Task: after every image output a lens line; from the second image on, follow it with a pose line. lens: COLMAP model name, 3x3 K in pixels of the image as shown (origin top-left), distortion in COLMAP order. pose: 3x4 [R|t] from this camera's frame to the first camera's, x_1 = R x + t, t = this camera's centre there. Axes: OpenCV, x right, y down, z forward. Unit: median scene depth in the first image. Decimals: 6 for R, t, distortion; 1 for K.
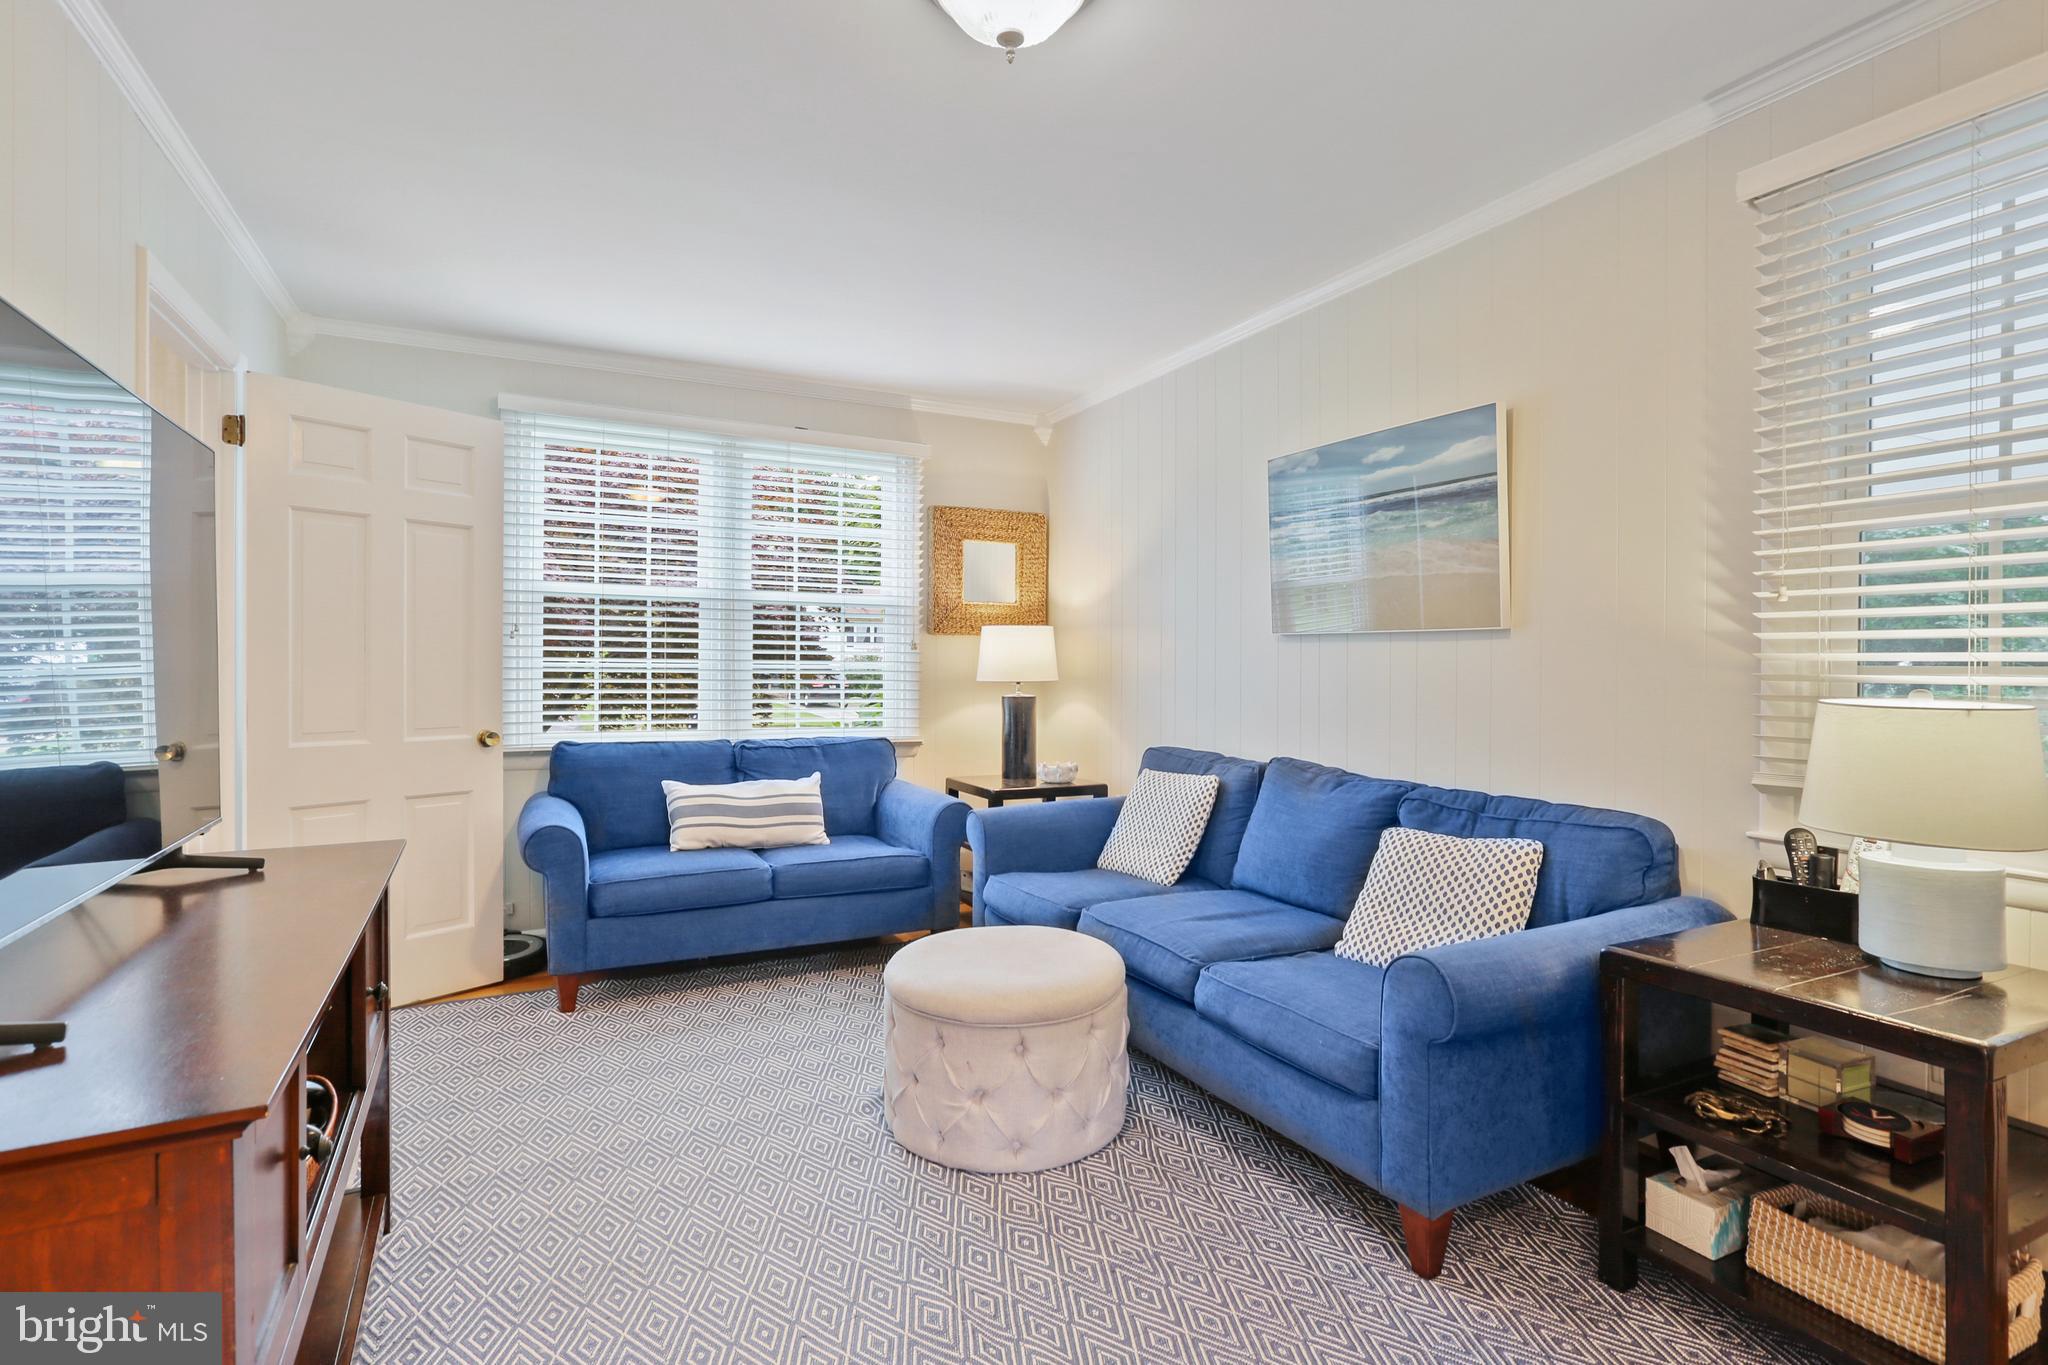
lens RADIAL K [[977.6, 0, 1021.7], [0, 977.6, 667.4], [0, 0, 1]] dist [-0.045385, 0.022166]
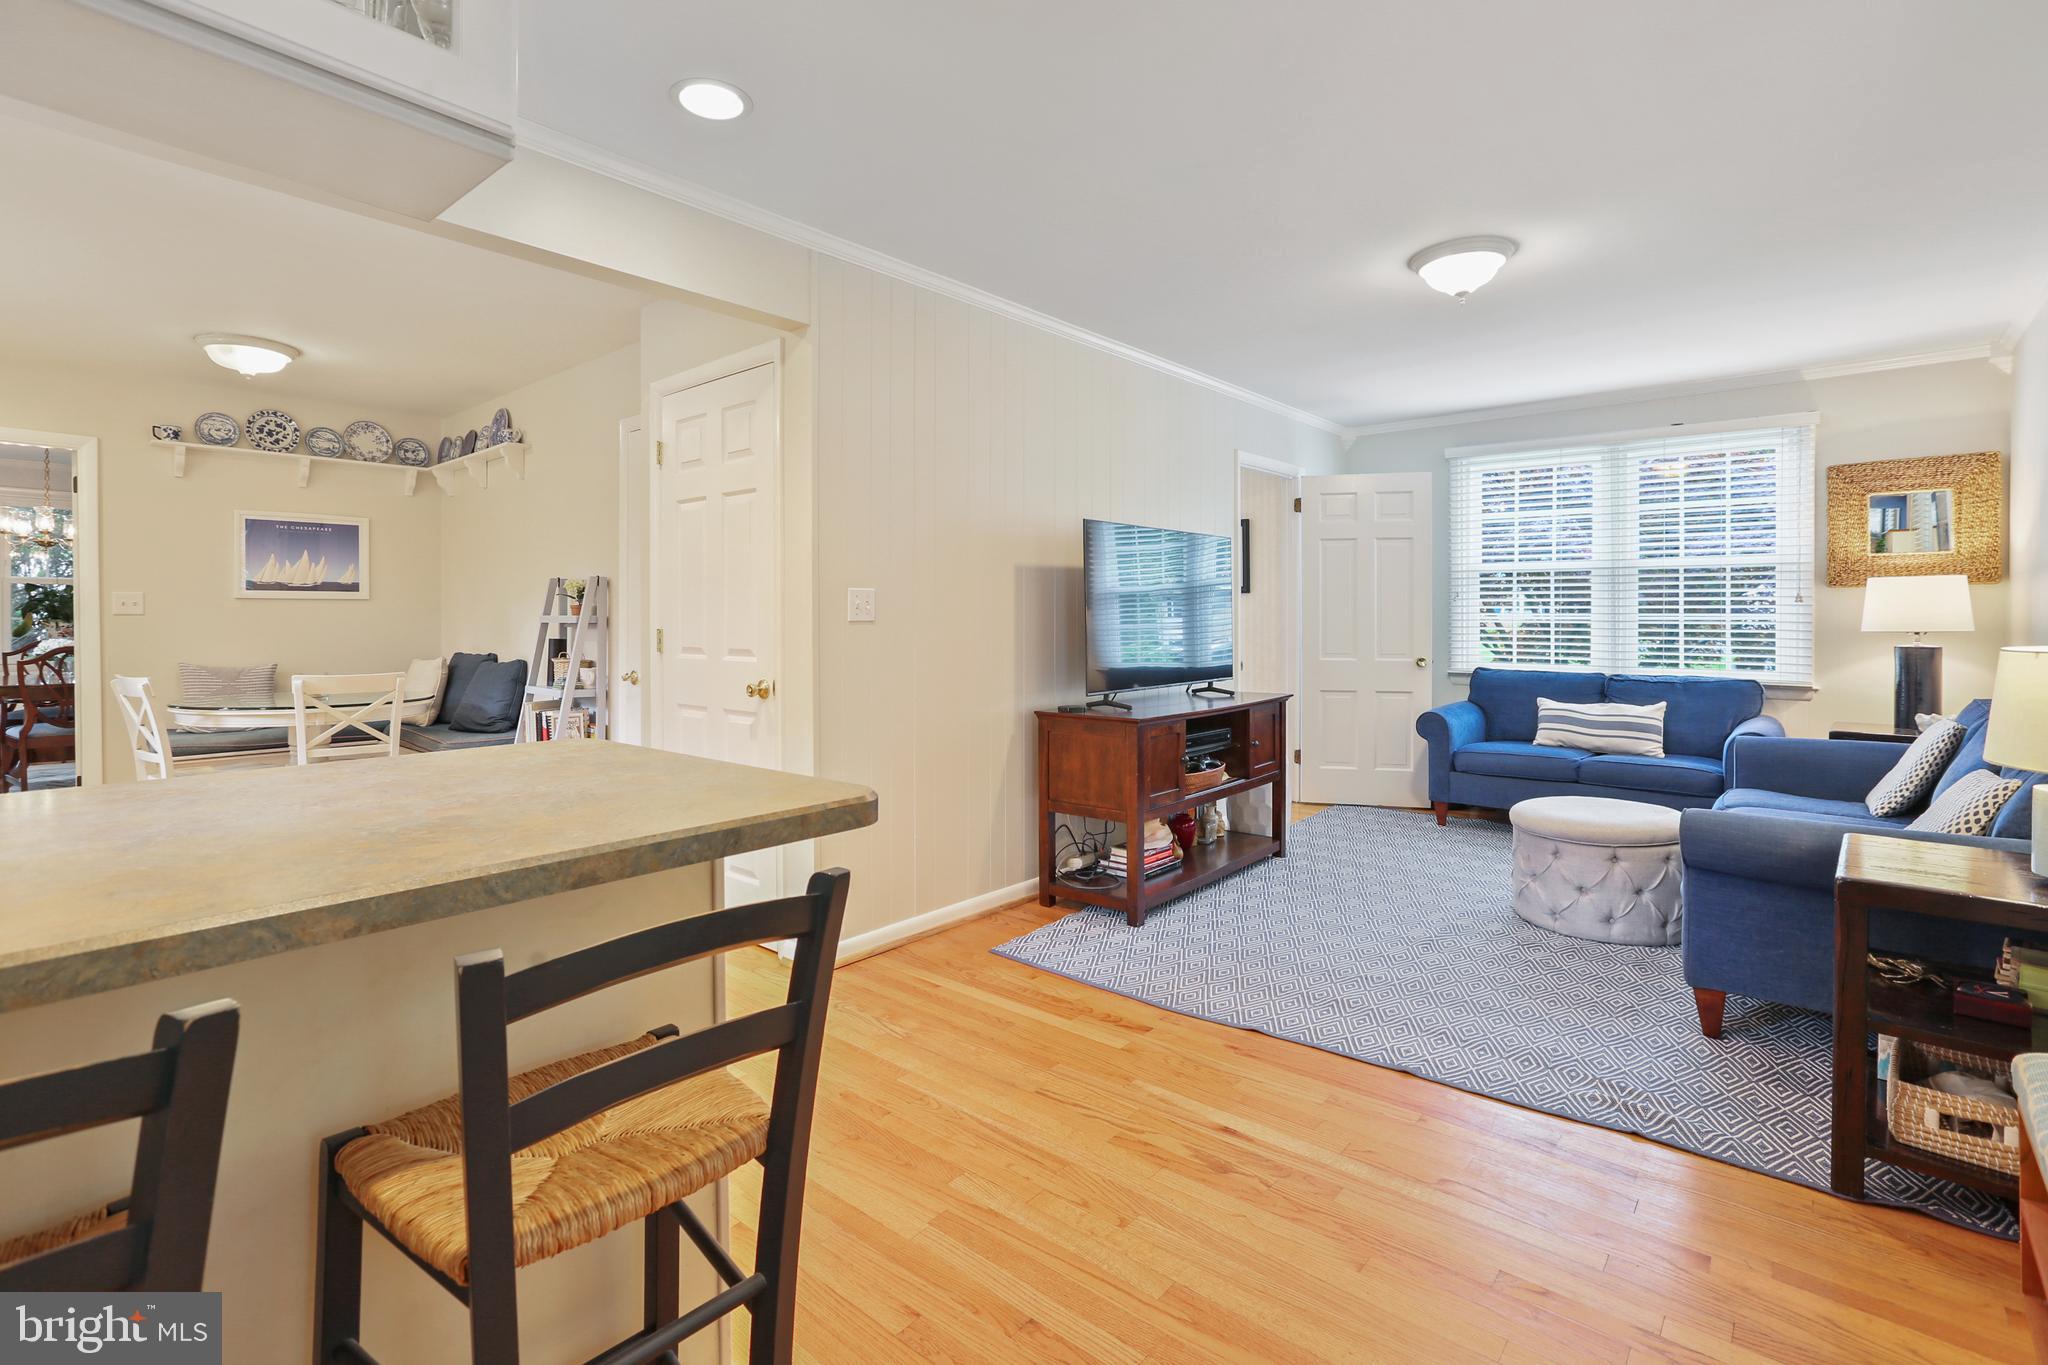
lens RADIAL K [[977.6, 0, 1021.7], [0, 977.6, 667.4], [0, 0, 1]] dist [-0.045385, 0.022166]
pose [[0.359137, 0.040110, -0.932422, 0.632192], [0.001482, 0.999050, 0.043547, 0.006938], [0.933284, -0.017021, 0.358737, -0.215588]]
